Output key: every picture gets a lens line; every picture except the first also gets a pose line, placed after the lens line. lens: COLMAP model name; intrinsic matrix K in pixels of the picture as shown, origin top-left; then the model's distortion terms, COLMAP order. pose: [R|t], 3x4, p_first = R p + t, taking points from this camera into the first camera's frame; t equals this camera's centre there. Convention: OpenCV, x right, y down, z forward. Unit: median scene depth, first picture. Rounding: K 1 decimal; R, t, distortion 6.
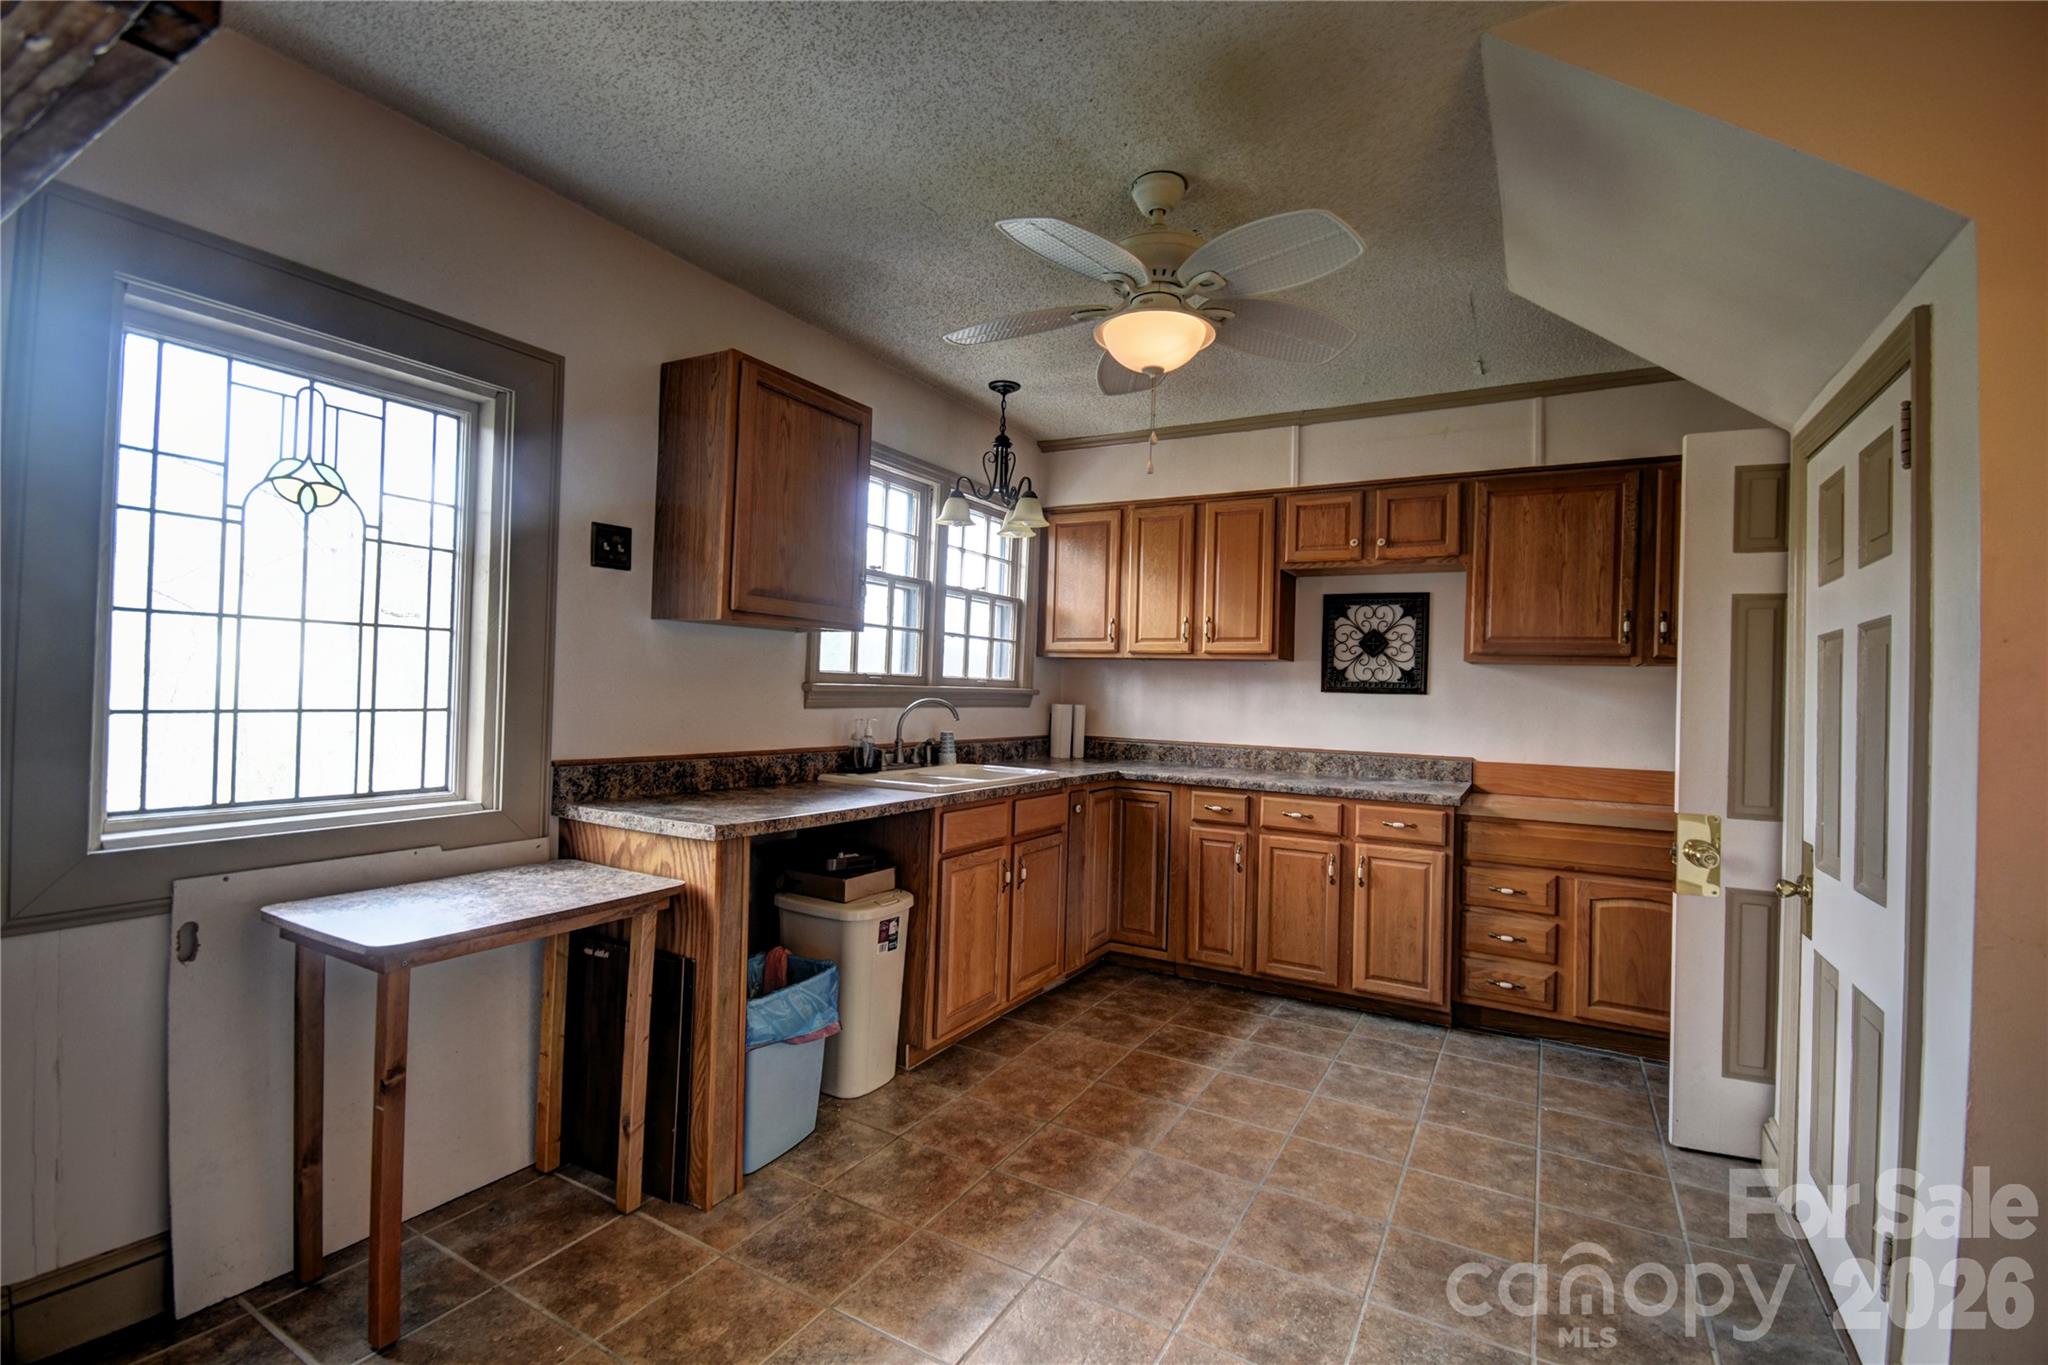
lens RADIAL K [[908.1, 0, 1013.4], [0, 908.1, 675.3], [0, 0, 1]] dist [-0.000328, -0.002893]
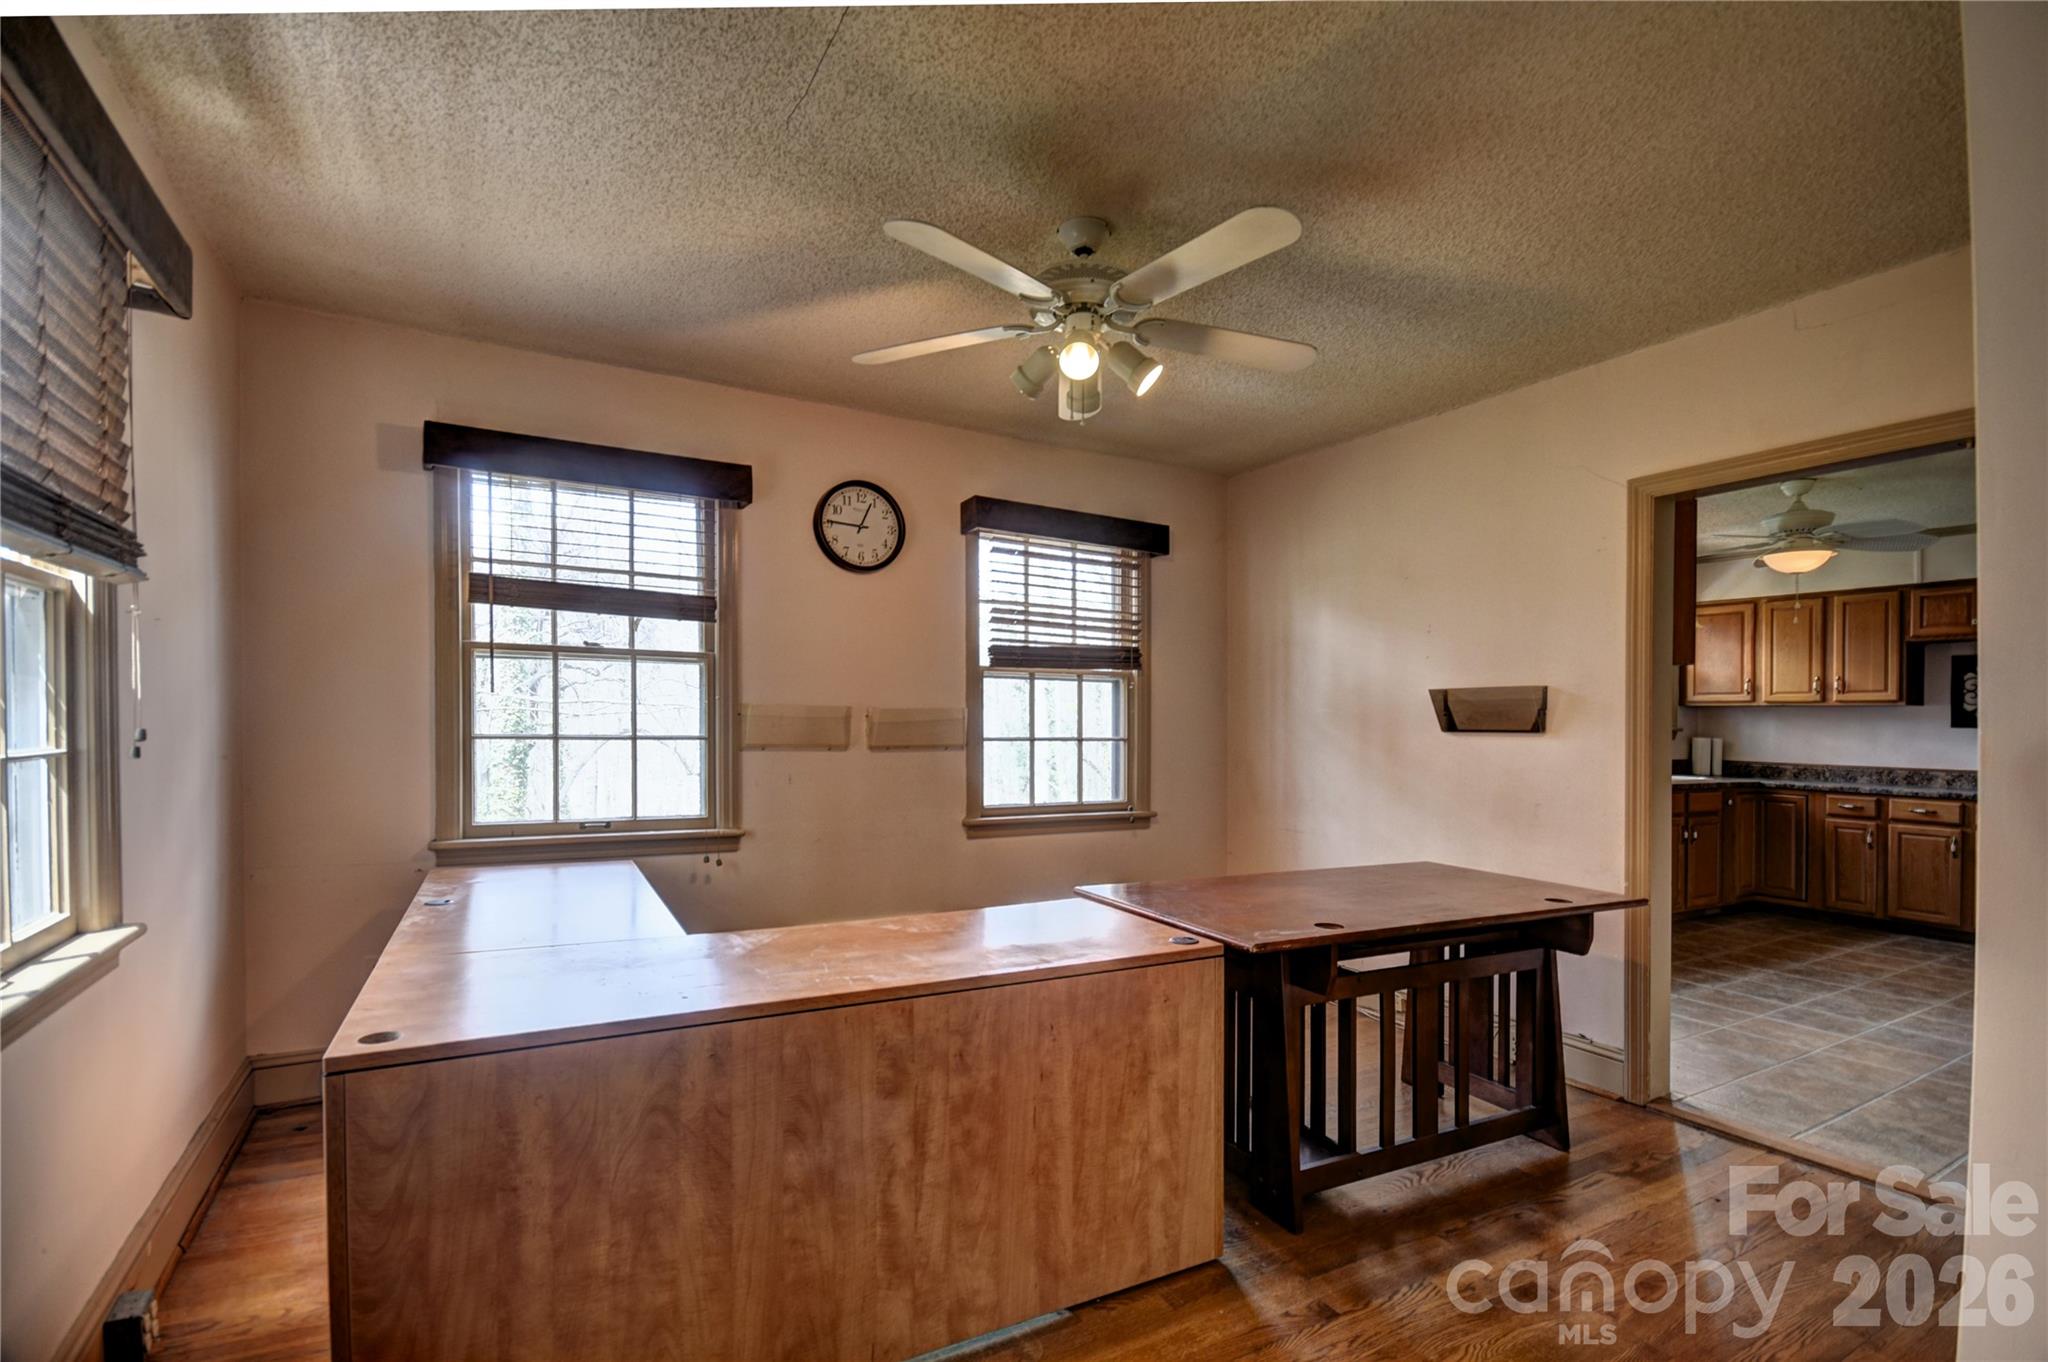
lens RADIAL K [[908.1, 0, 941.8], [0, 908.1, 709.9], [0, 0, 1]] dist [-0.000328, -0.002893]
pose [[0.838290, -0.021988, -0.544780, -0.203616], [0.019620, 0.999756, -0.010161, -0.025471], [0.544871, -0.002171, 0.838517, -1.017232]]
